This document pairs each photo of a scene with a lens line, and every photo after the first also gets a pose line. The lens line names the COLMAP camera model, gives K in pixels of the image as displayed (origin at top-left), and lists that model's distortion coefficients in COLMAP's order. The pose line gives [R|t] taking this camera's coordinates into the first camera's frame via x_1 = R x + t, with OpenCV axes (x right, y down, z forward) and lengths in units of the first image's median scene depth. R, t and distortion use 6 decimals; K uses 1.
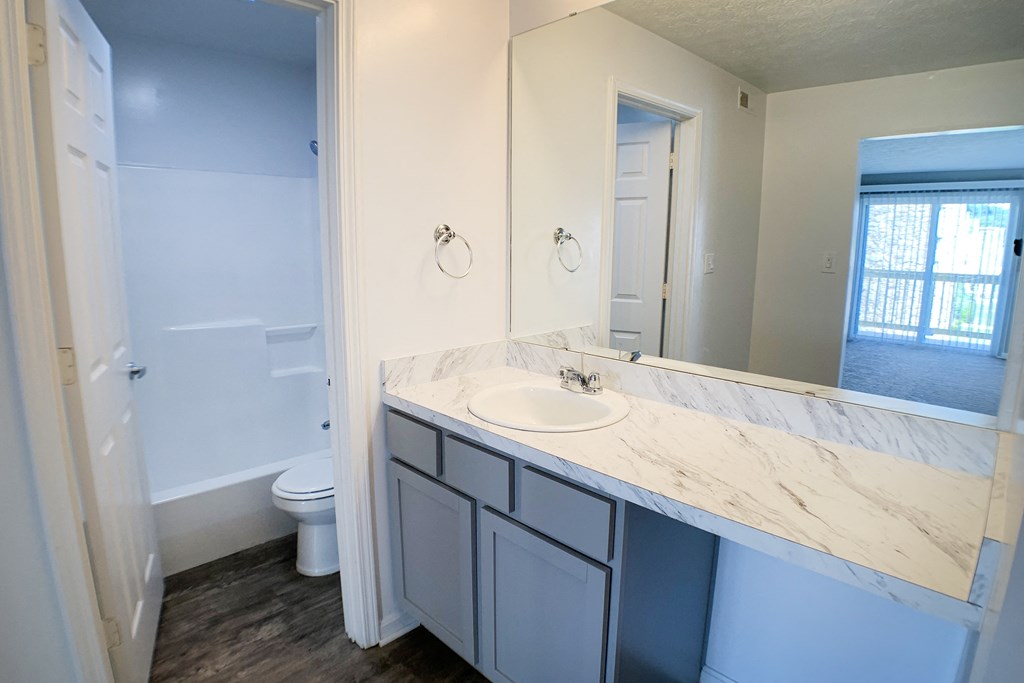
lens RADIAL K [[553.8, 0, 509.1], [0, 553.8, 328.9], [0, 0, 1]] dist [-0.085953, 0.000376]
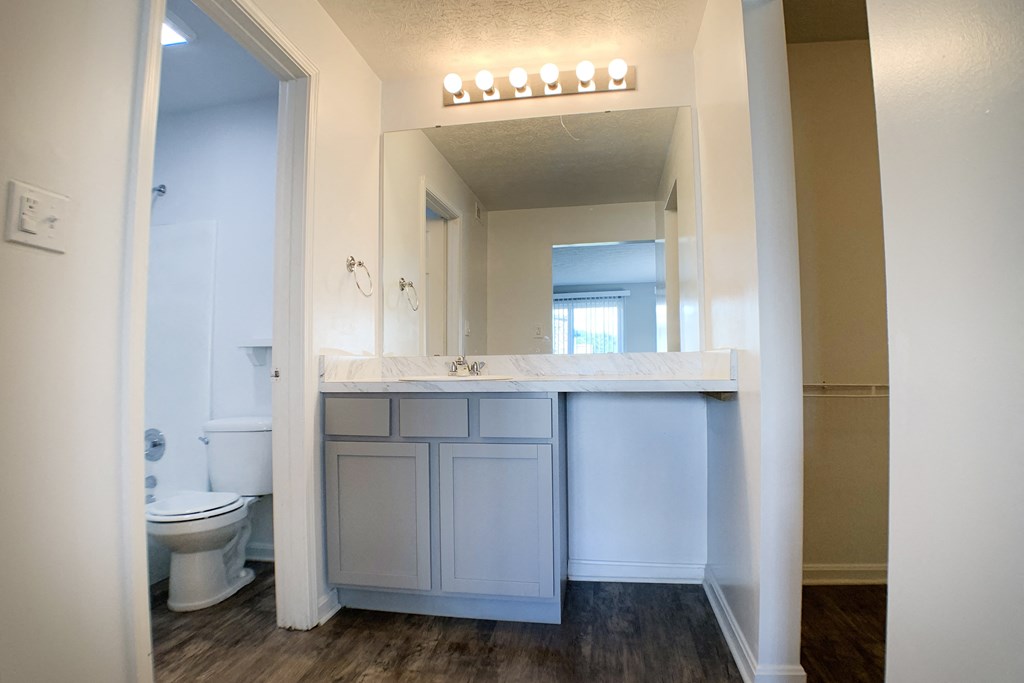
lens RADIAL K [[557.7, 0, 512.0], [0, 557.7, 341.5], [0, 0, 1]] dist [-0.071915, 0.000714]
pose [[0.807075, 0.009900, 0.590367, -0.546793], [0.114426, 0.978282, -0.172833, 0.256110], [-0.579256, 0.207042, 0.788414, -0.180448]]
